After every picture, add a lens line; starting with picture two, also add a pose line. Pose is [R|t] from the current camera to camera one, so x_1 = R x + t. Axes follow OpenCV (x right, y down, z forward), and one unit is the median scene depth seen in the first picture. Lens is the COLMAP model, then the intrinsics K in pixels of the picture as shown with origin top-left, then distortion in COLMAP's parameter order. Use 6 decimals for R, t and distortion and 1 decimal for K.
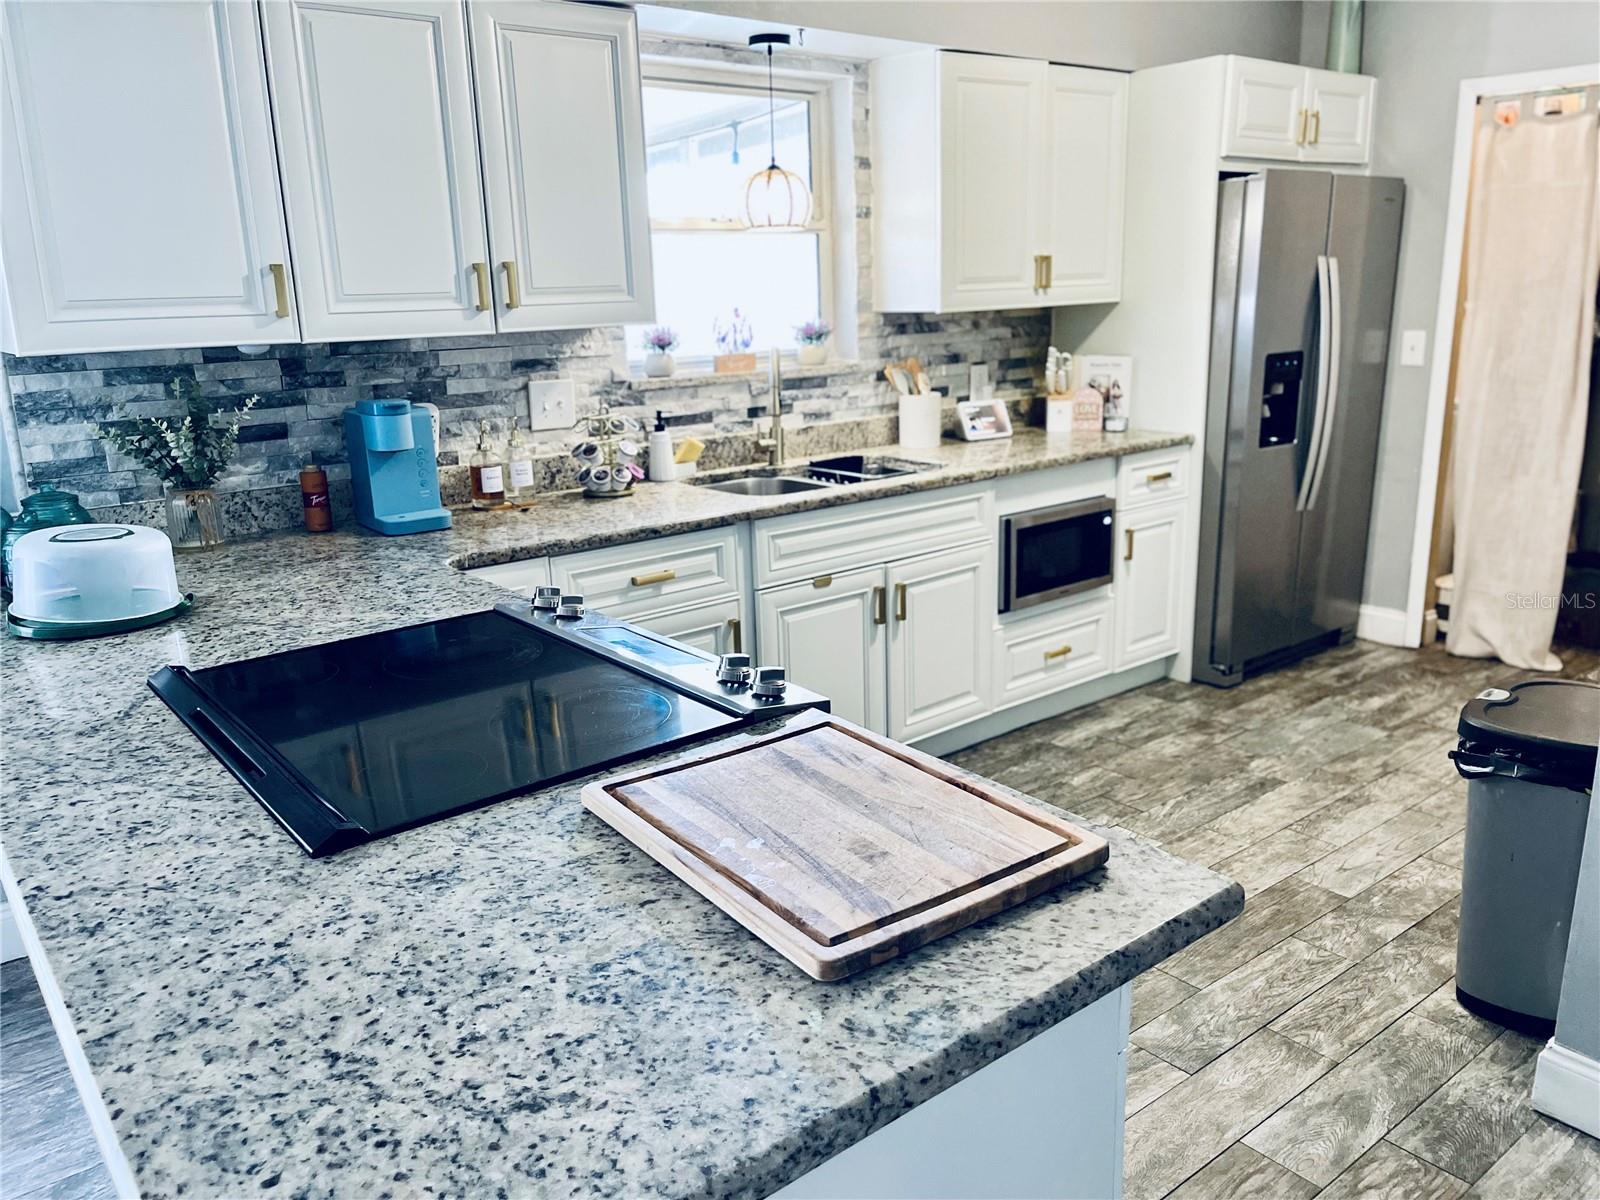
lens RADIAL K [[1223.4, 0, 806.8], [0, 1223.4, 599.7], [0, 0, 1]] dist [0.036177, -0.062442]
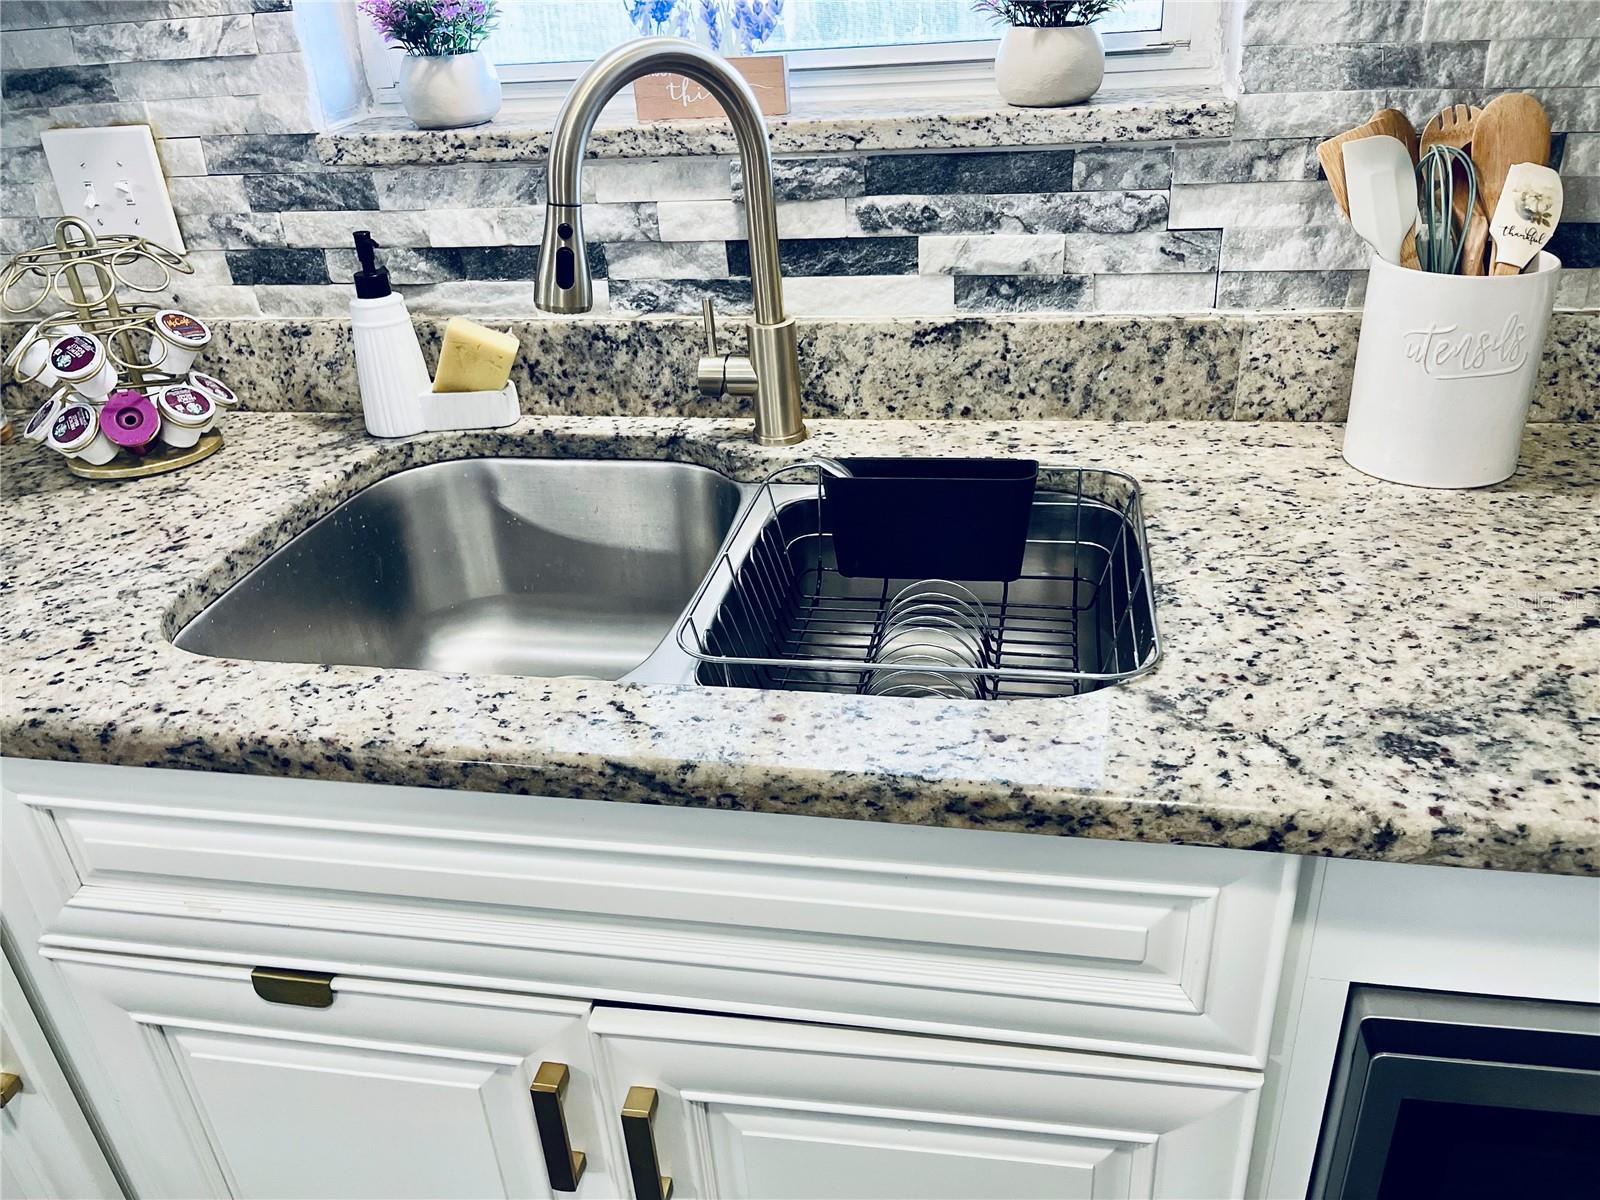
lens RADIAL K [[1223.4, 0, 794.7], [0, 1223.4, 599.3], [0, 0, 1]] dist [0.036177, -0.062442]
pose [[0.644401, 0.342347, -0.683773, 0.214077], [-0.153972, 0.933961, 0.322504, -0.176909], [0.749026, -0.102539, 0.654557, 0.802432]]
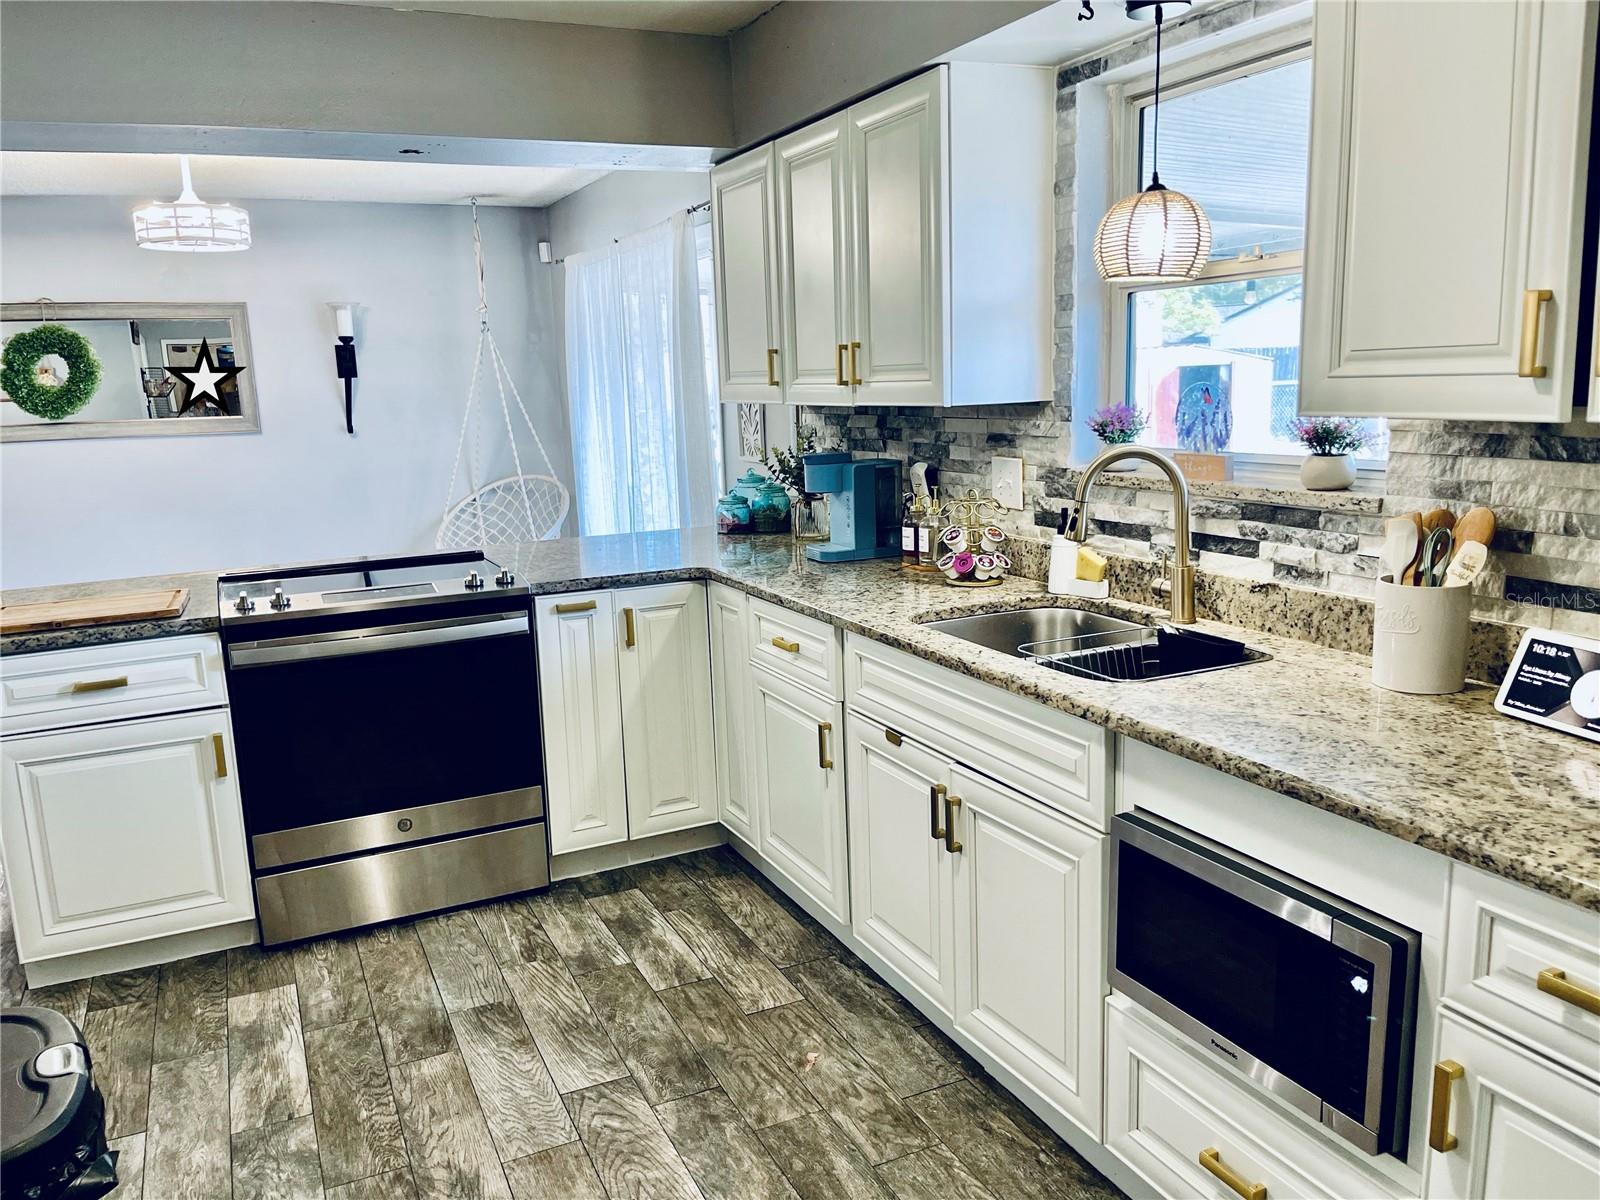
lens RADIAL K [[1223.4, 0, 803.1], [0, 1223.4, 609.8], [0, 0, 1]] dist [0.036177, -0.062442]
pose [[-0.229670, 0.218881, -0.948337, 0.670422], [-0.205854, 0.941415, 0.267137, -0.257321], [0.951250, 0.256572, -0.171158, 0.930153]]
